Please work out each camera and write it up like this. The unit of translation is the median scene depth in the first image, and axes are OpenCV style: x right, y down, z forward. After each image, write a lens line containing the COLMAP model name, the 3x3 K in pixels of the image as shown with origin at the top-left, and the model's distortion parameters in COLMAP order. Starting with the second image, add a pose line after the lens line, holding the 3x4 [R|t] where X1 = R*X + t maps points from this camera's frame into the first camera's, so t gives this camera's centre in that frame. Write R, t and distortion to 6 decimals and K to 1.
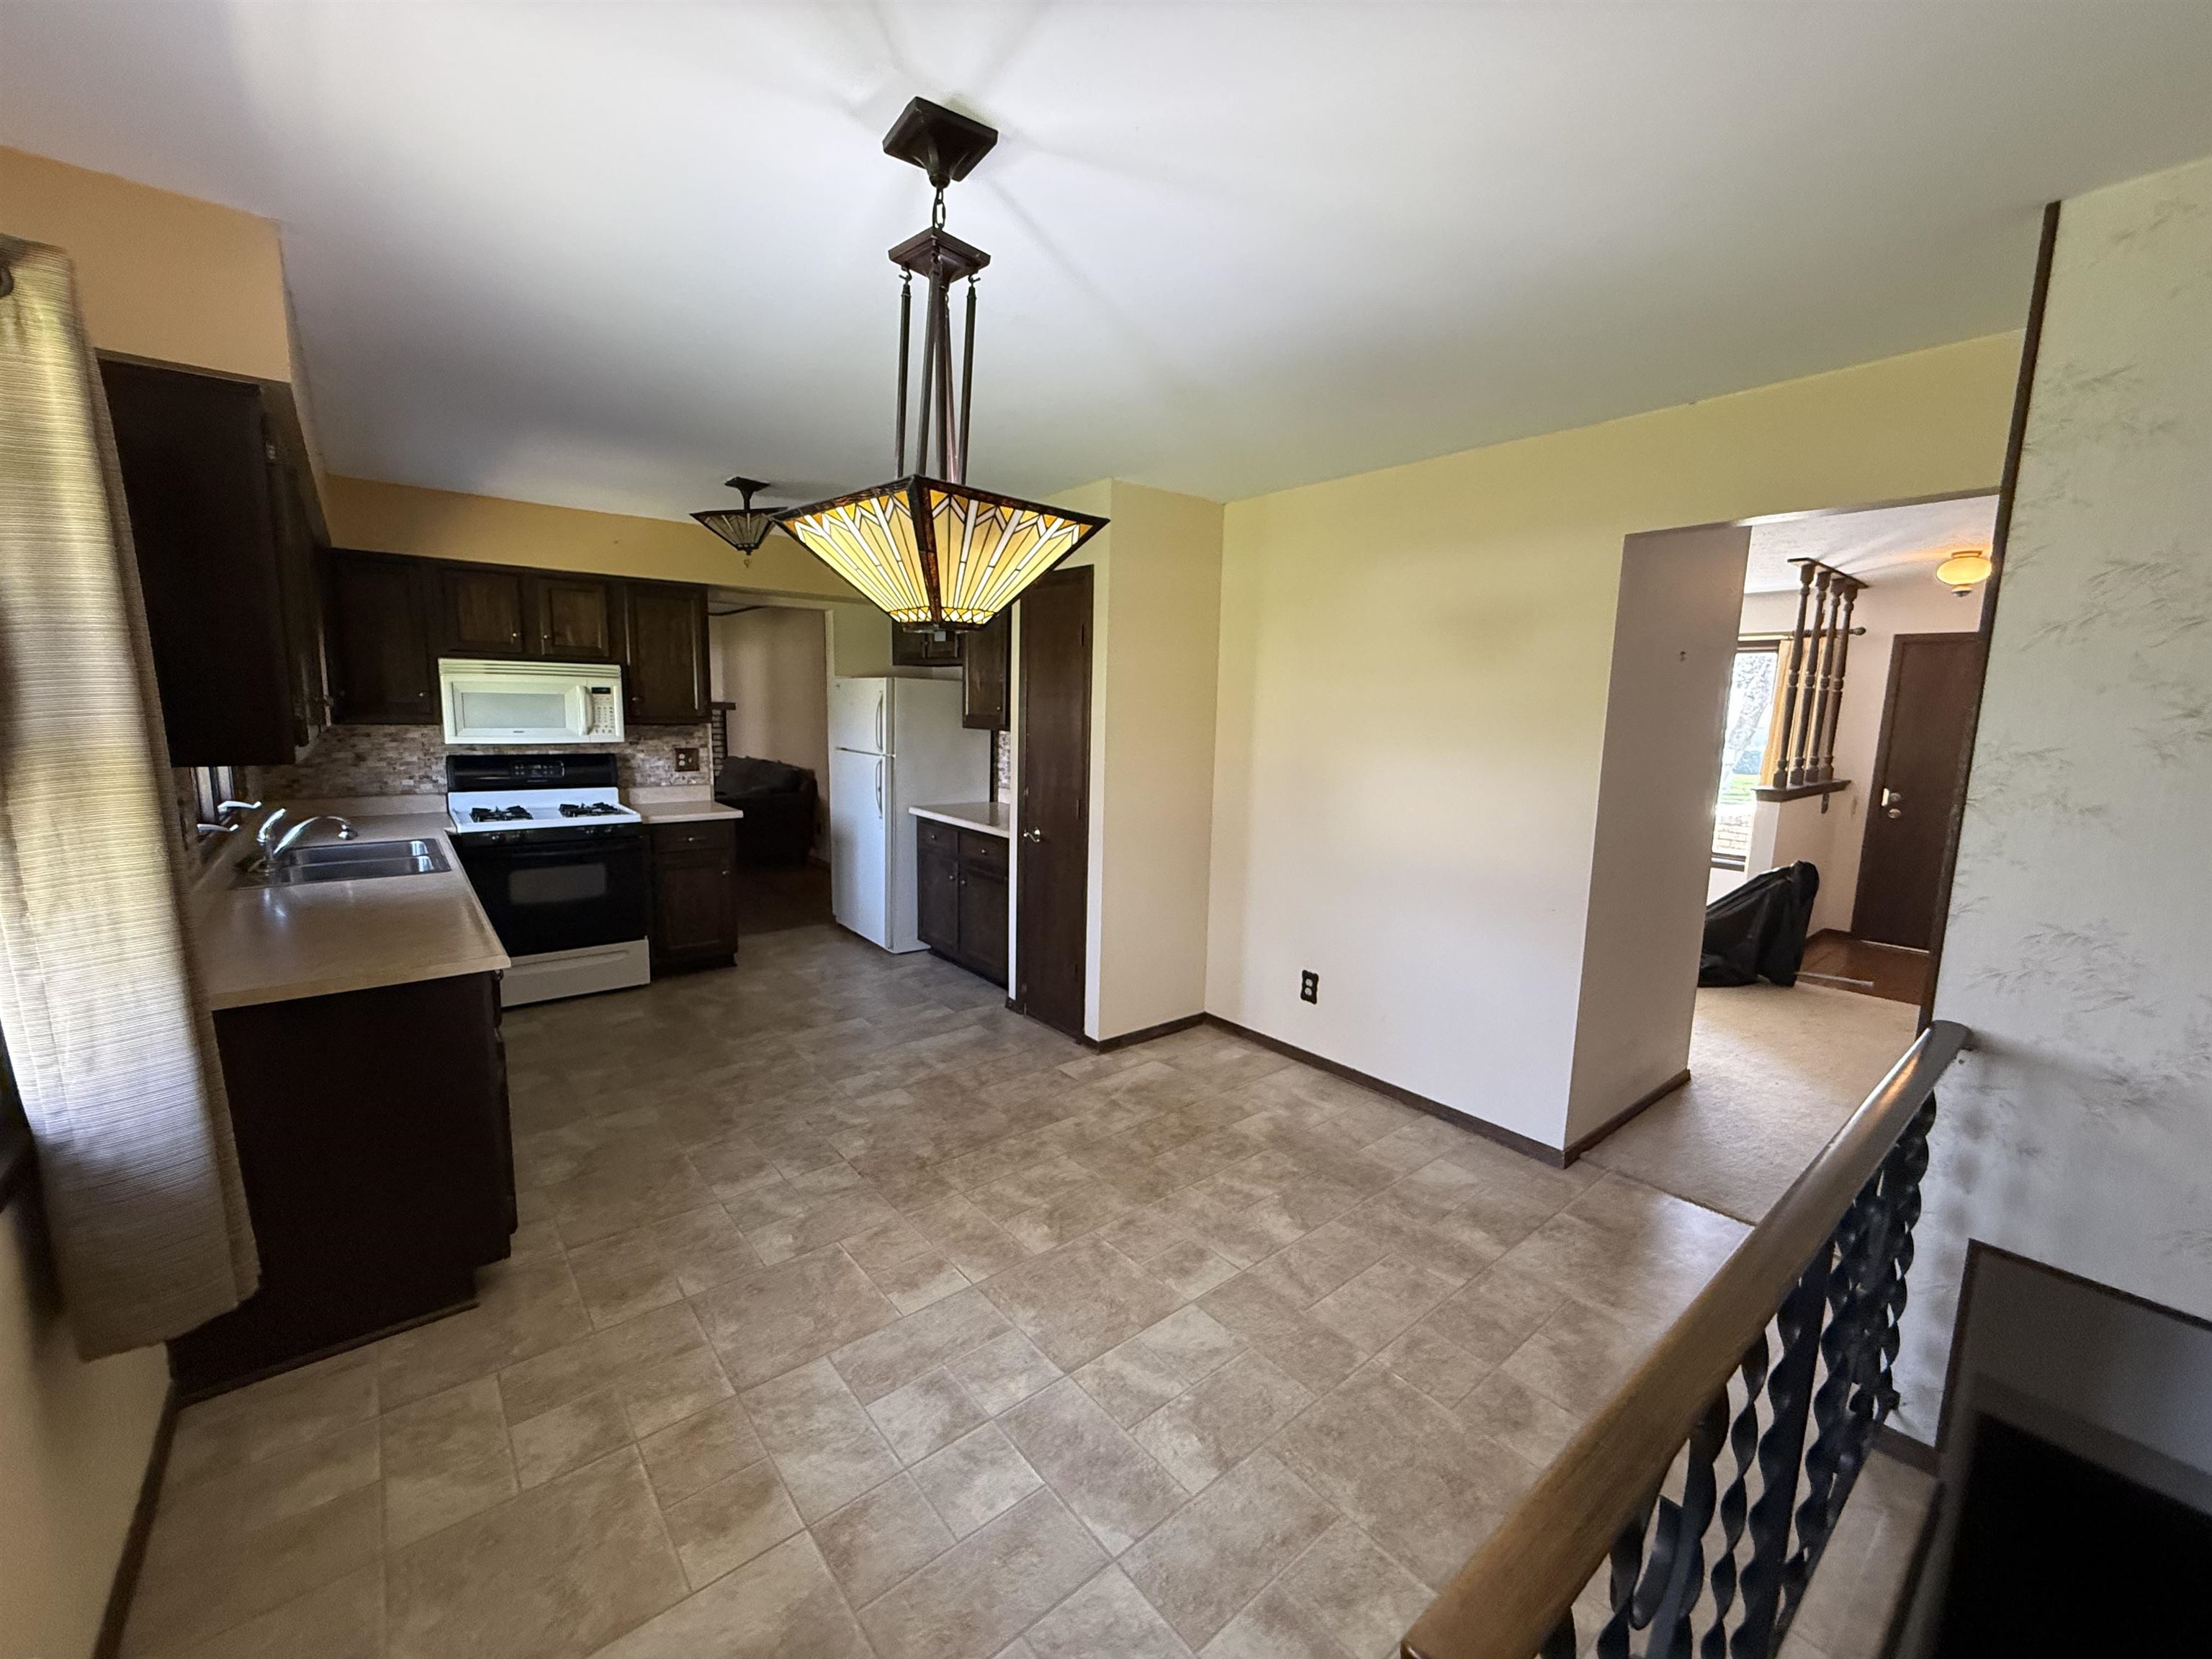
lens RADIAL K [[882.2, 0, 1097.6], [0, 882.2, 831.7], [0, 0, 1]] dist [-0.002574, 0.000394]
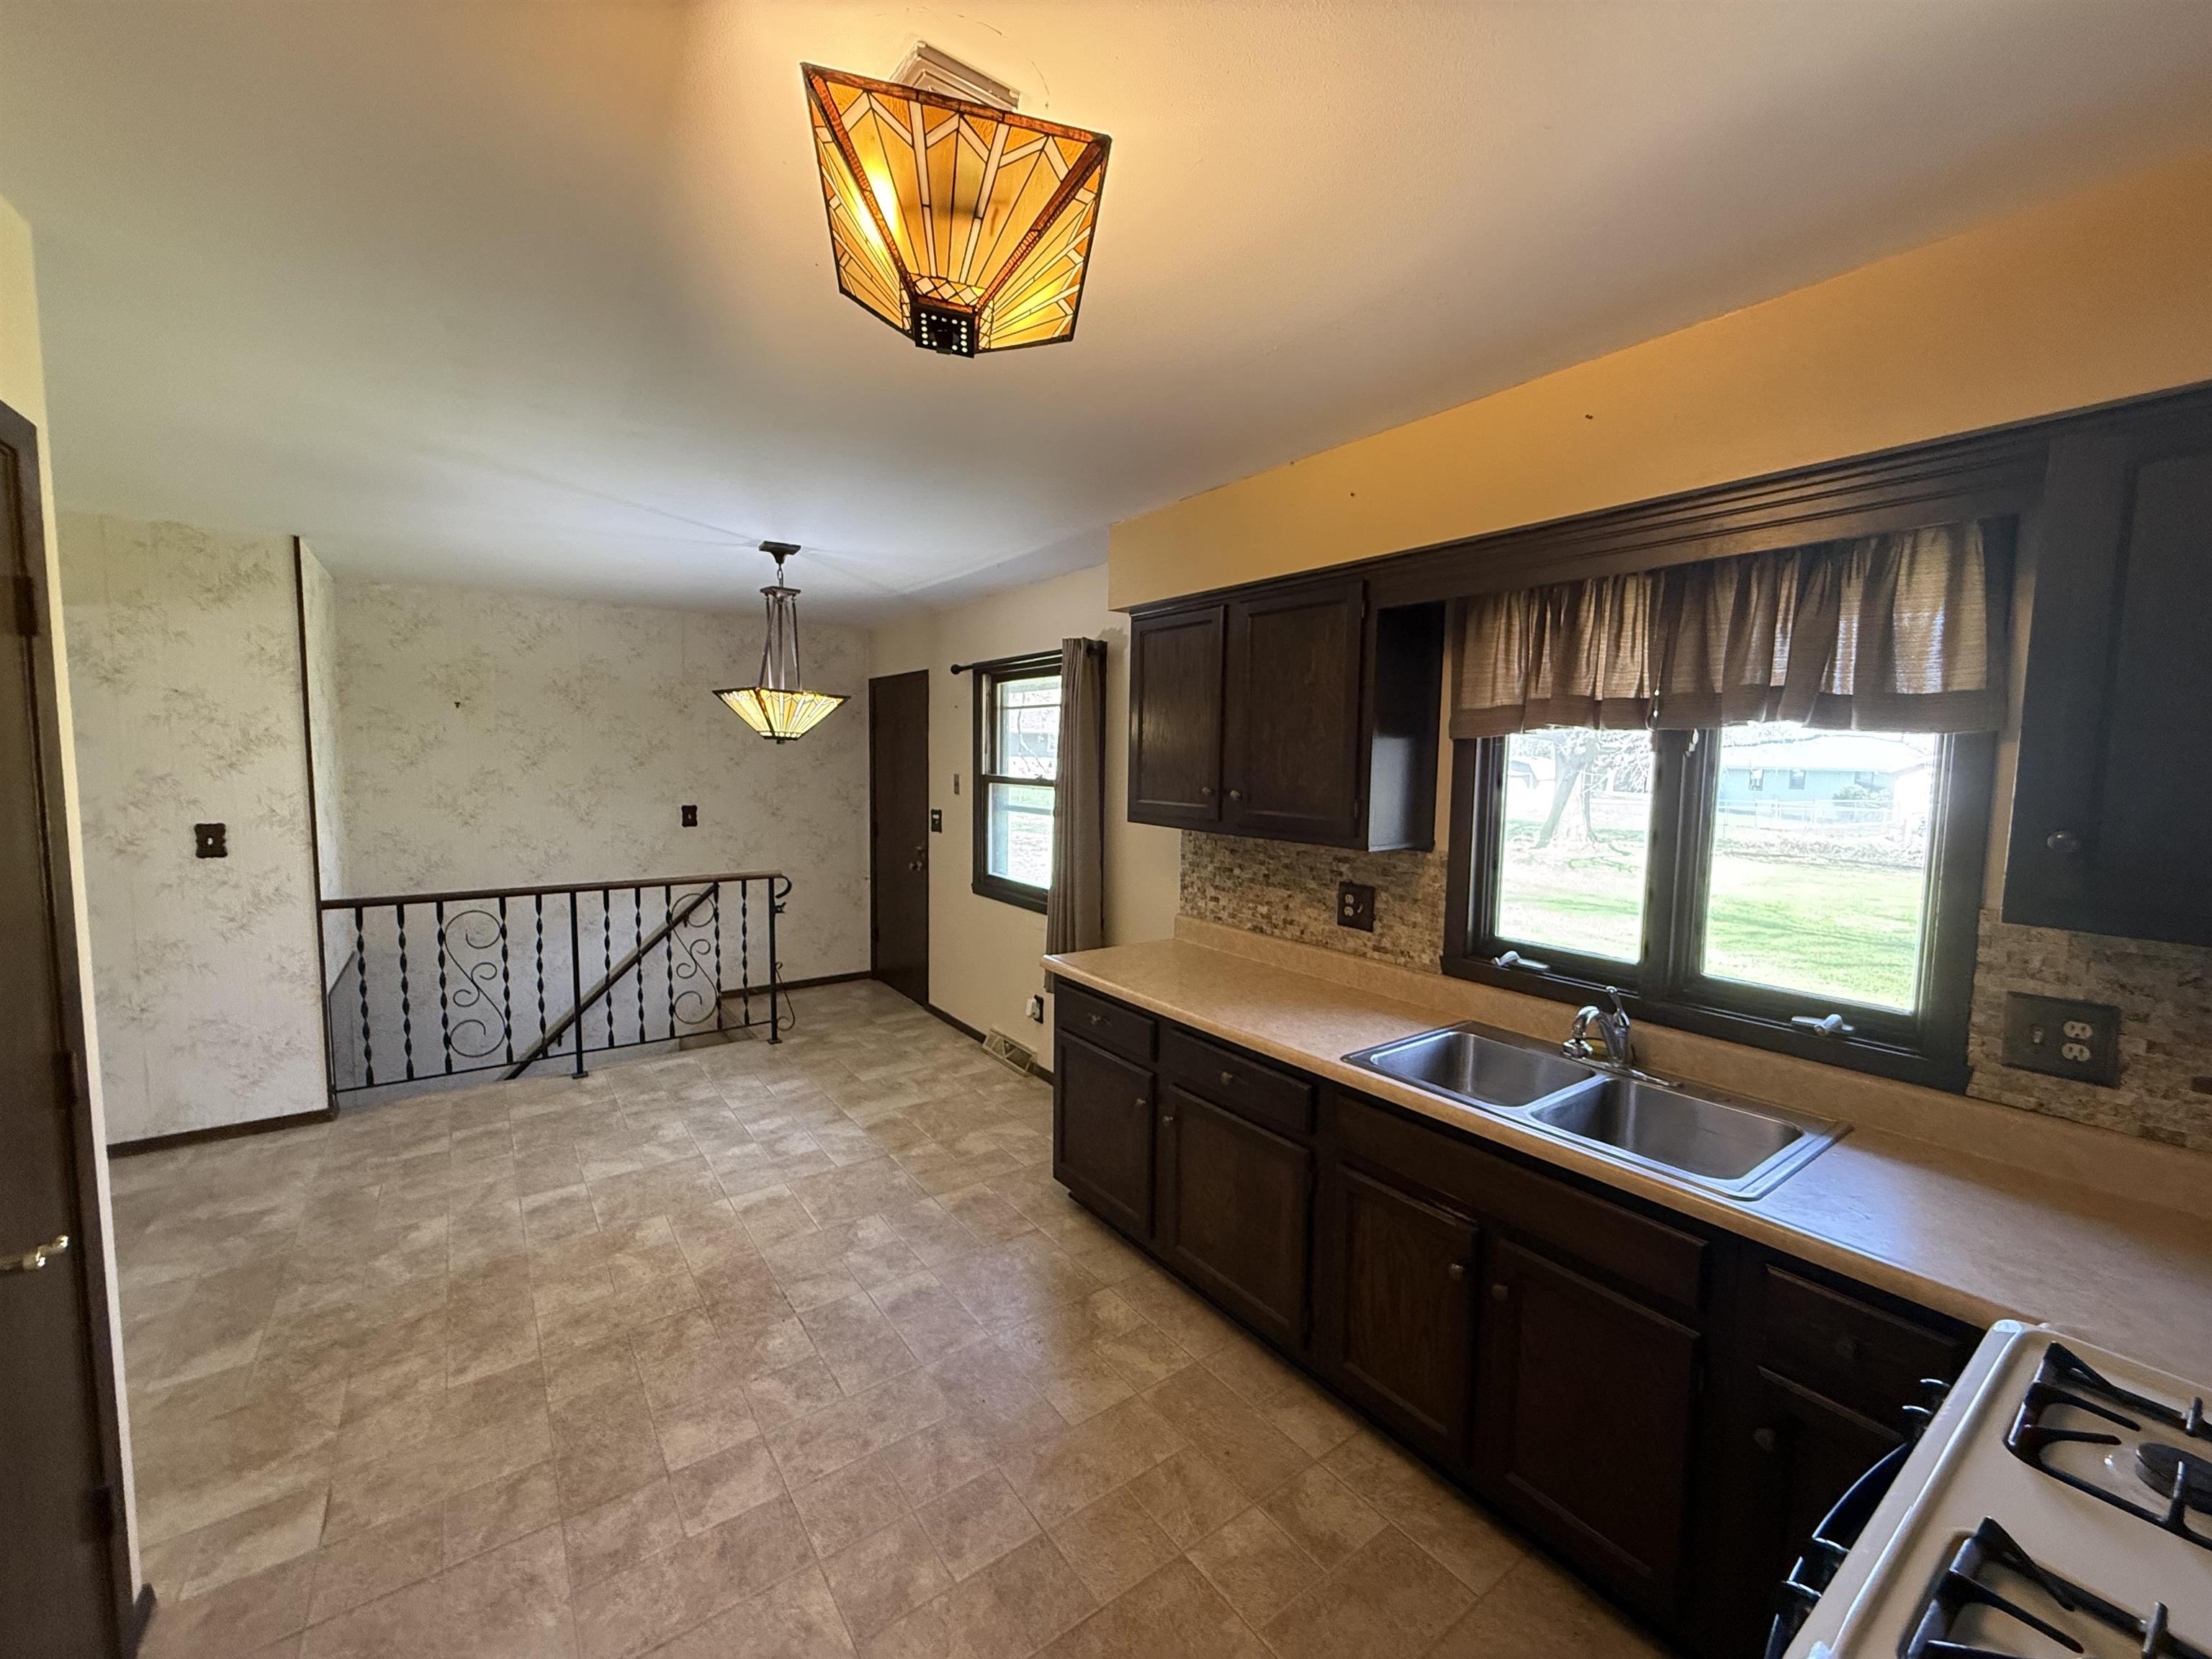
lens RADIAL K [[882.2, 0, 1101.0], [0, 882.2, 829.9], [0, 0, 1]] dist [-0.002574, 0.000394]
pose [[-0.997369, -0.043853, 0.057727, -0.681724], [-0.029439, 0.972679, 0.230281, -0.327345], [-0.066248, 0.227975, -0.971411, 1.909424]]
